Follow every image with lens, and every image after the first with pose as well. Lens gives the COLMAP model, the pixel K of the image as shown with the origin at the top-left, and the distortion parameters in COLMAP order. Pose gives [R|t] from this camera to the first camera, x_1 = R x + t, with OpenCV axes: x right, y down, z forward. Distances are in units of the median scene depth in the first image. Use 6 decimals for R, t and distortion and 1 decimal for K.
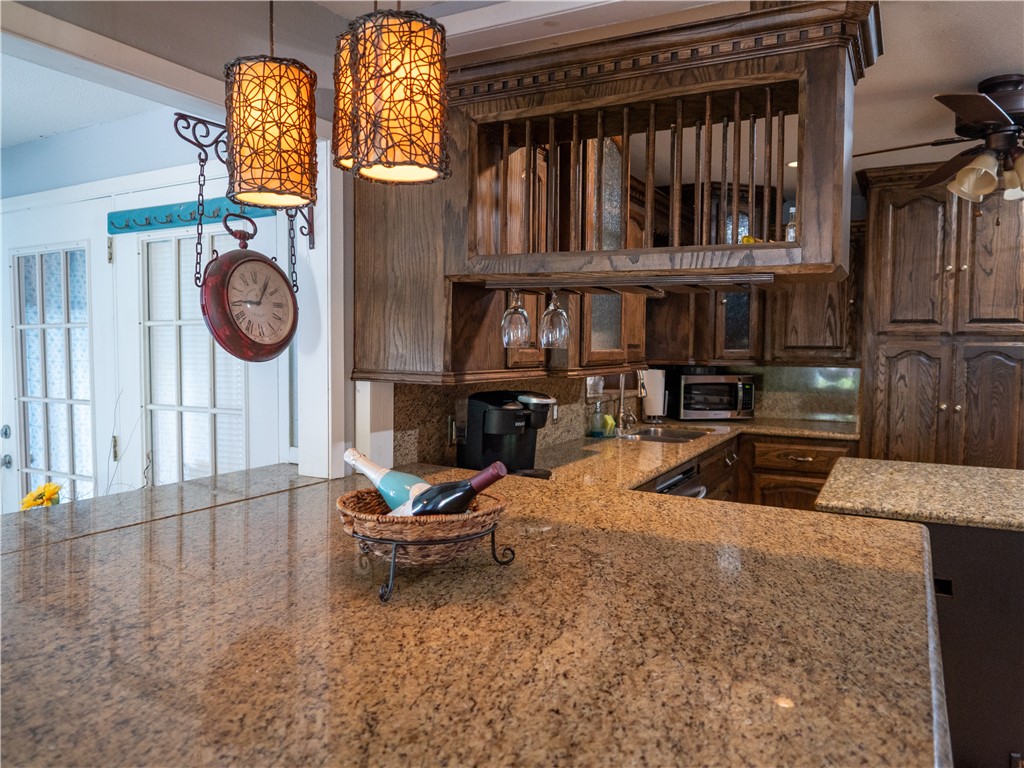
lens RADIAL K [[735.2, 0, 504.5], [0, 735.2, 383.2], [0, 0, 1]] dist [-0.021807, 0.003207]
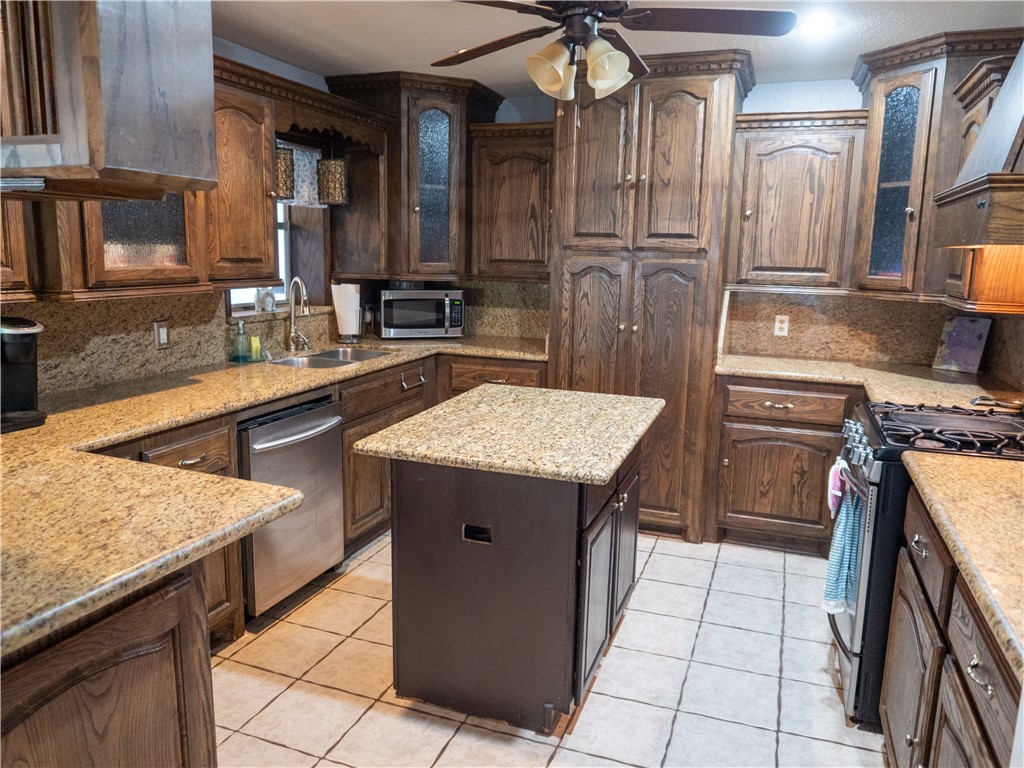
lens RADIAL K [[735.2, 0, 509.0], [0, 735.2, 379.6], [0, 0, 1]] dist [-0.021807, 0.003207]
pose [[0.989923, -0.012134, 0.141084, 0.314280], [-0.005430, 0.992336, 0.123446, -0.016460], [-0.141501, -0.122969, 0.982271, 0.071863]]
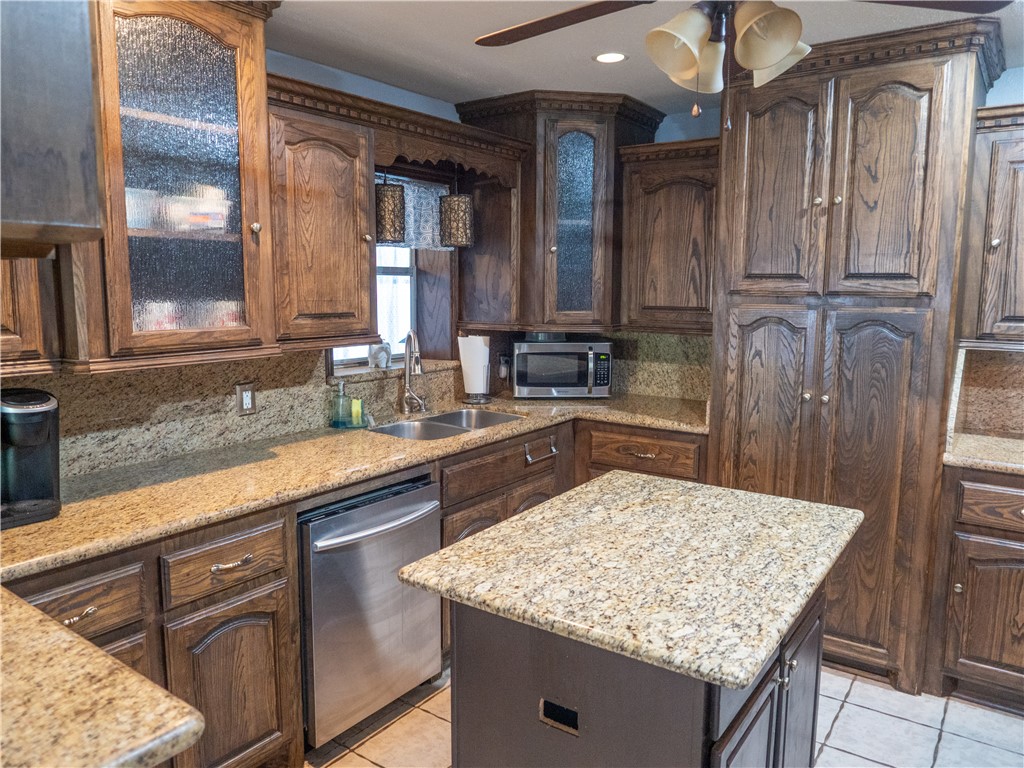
lens RADIAL K [[735.2, 0, 504.6], [0, 735.2, 382.2], [0, 0, 1]] dist [-0.021807, 0.003207]
pose [[0.992260, 0.013243, -0.123467, 0.386107], [-0.003173, 0.996676, 0.081402, -0.038512], [0.124134, -0.080380, 0.989004, 0.241682]]
